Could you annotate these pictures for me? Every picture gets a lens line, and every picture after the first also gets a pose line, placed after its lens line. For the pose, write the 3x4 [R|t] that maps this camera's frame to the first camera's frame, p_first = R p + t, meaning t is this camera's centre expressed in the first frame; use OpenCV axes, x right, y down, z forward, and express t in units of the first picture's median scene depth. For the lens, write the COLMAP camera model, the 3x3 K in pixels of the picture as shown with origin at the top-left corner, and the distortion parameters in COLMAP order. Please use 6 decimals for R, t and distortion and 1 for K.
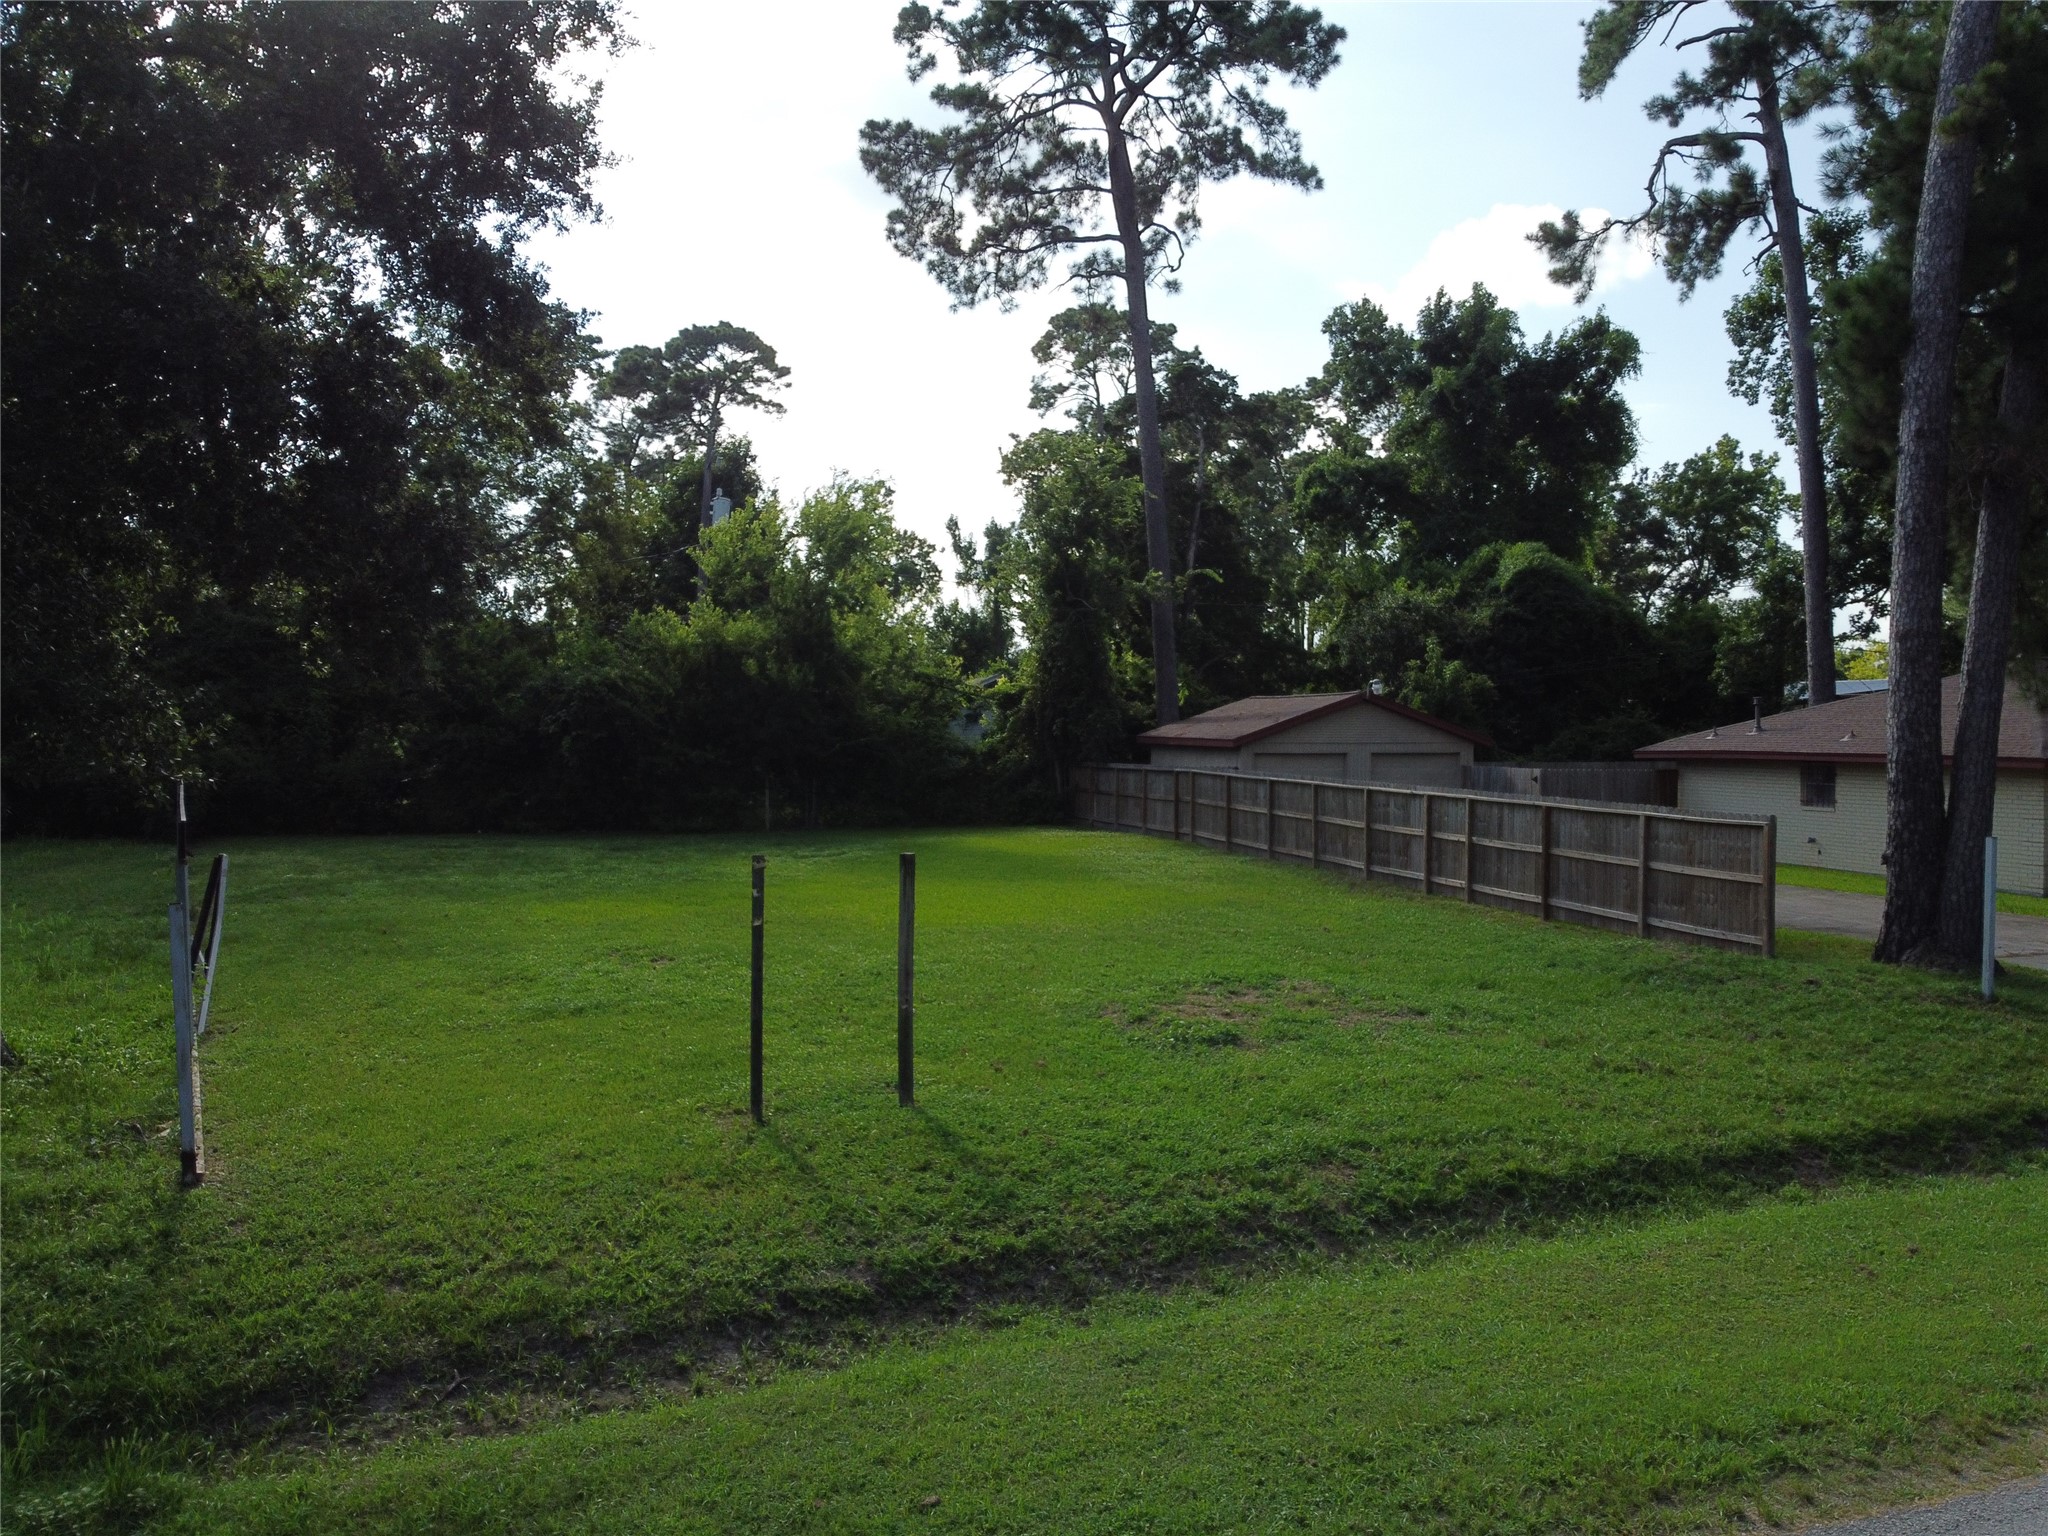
lens RADIAL K [[1546.4, 0, 1015.7], [0, 1546.4, 767.7], [0, 0, 1]] dist [-0.012651, -0.006811]
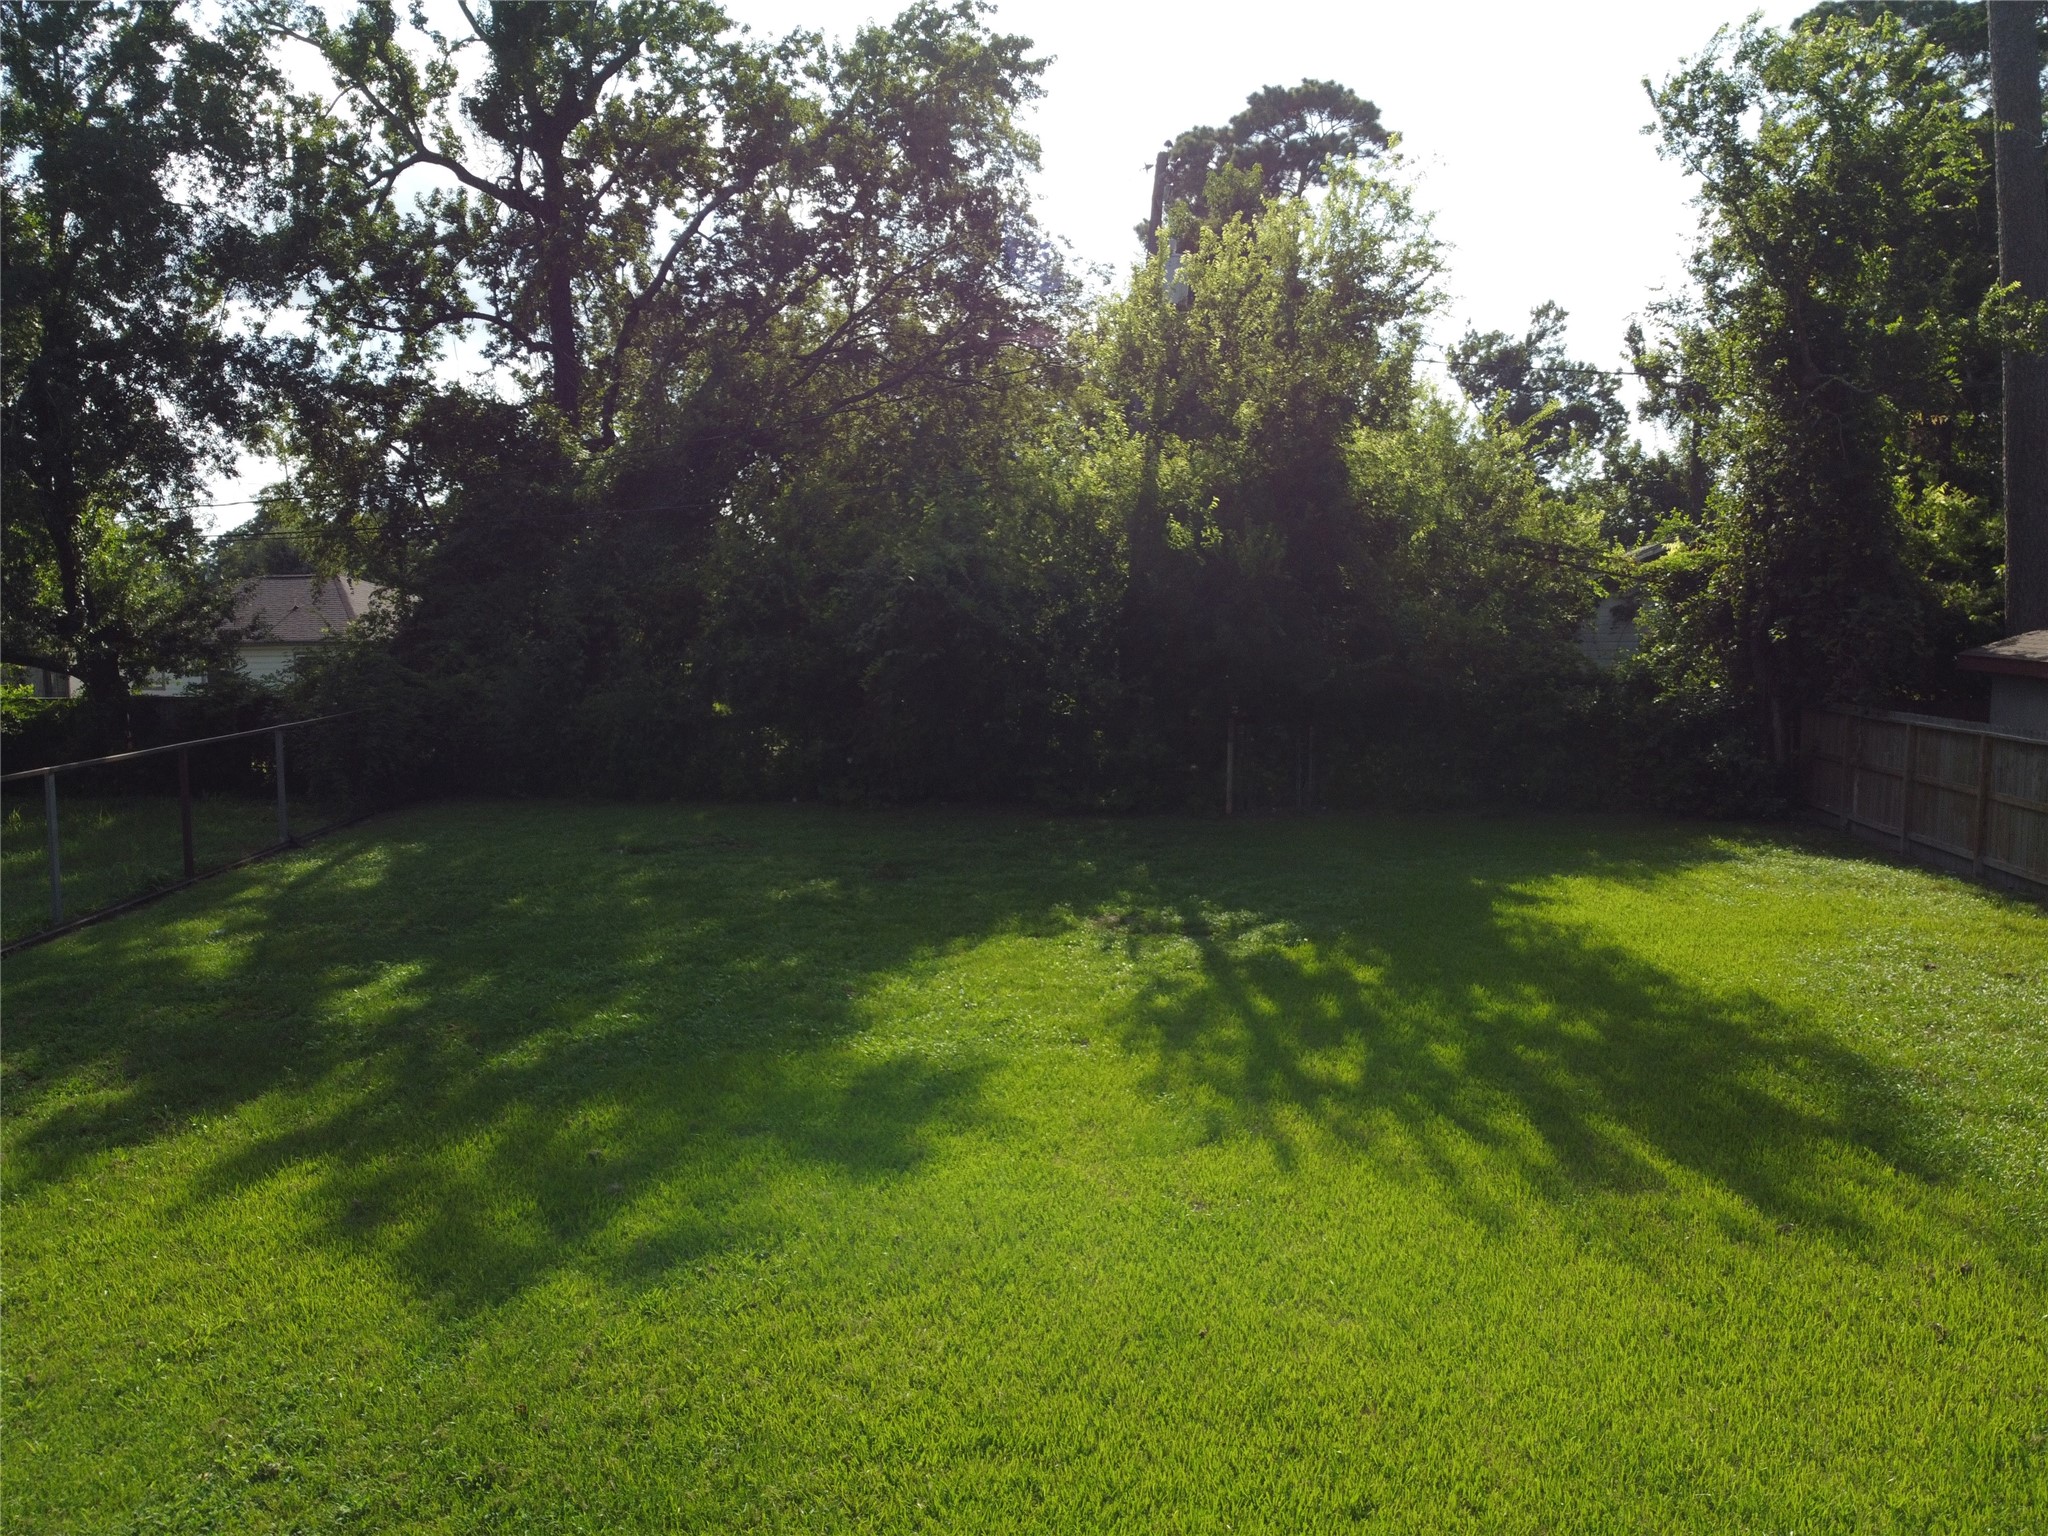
lens RADIAL K [[1546.4, 0, 1015.7], [0, 1546.4, 767.7], [0, 0, 1]] dist [-0.012651, -0.006811]
pose [[0.905515, 0.031304, -0.423157, 0.008655], [0.000358, 0.997218, 0.074538, -0.011631], [0.424313, -0.067647, 0.902985, 0.240877]]
